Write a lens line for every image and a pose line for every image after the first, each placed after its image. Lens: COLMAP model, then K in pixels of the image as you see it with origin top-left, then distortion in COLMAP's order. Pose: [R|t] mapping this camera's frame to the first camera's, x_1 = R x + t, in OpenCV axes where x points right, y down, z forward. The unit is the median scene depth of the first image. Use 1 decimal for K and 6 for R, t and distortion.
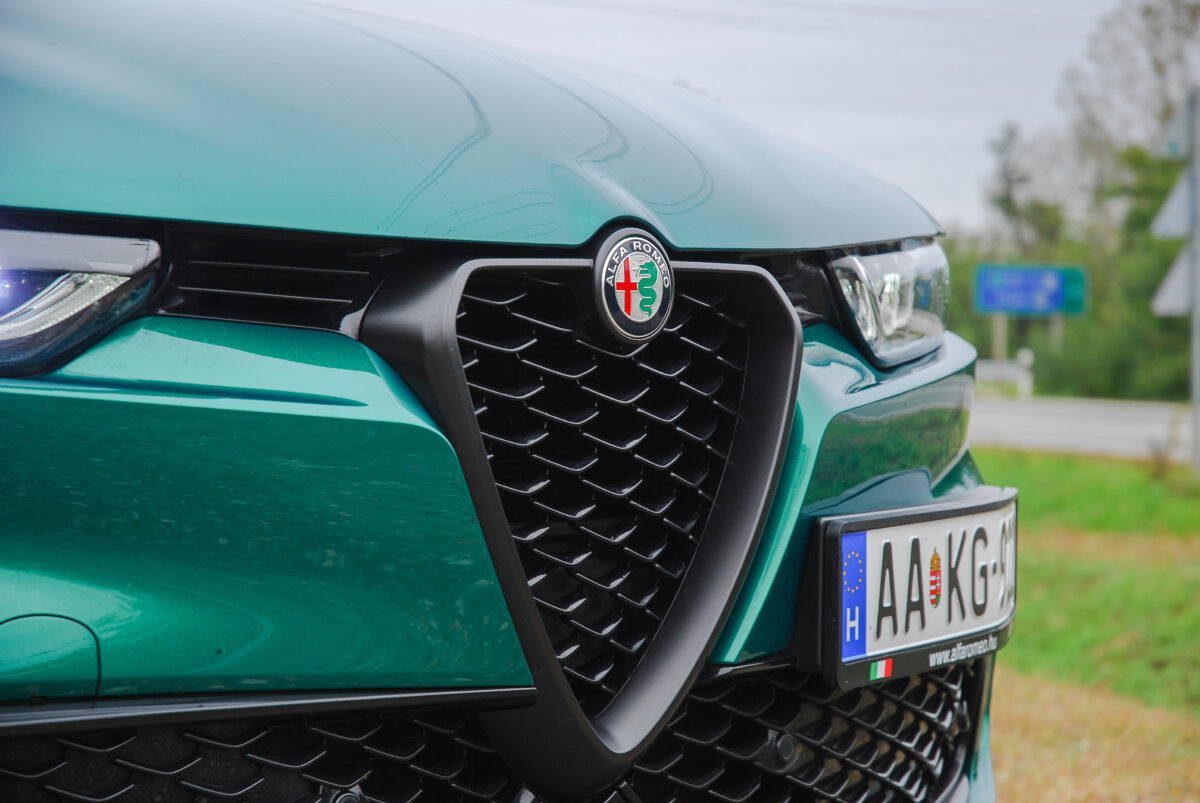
lens RADIAL K [[3172.3, 0, 600.0], [0, 3172.3, 401.5], [0, 0, 1]] dist [0.425823, -0.179720]
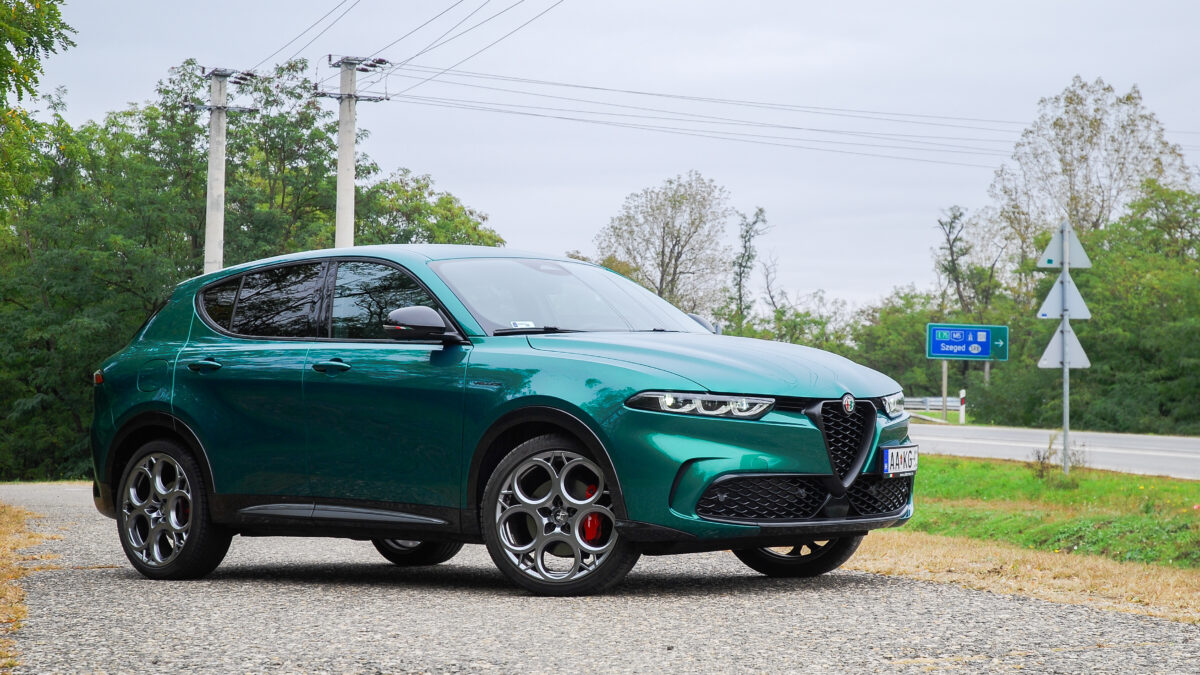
lens RADIAL K [[2635.8, 0, 600.0], [0, 2635.8, 337.5], [0, 0, 1]] dist [0.058380, 0.510921]
pose [[0.999963, 0.005051, -0.006955, -0.369178], [-0.005278, 0.999438, -0.033095, 0.001822], [0.006783, 0.033131, 0.999428, -3.418417]]
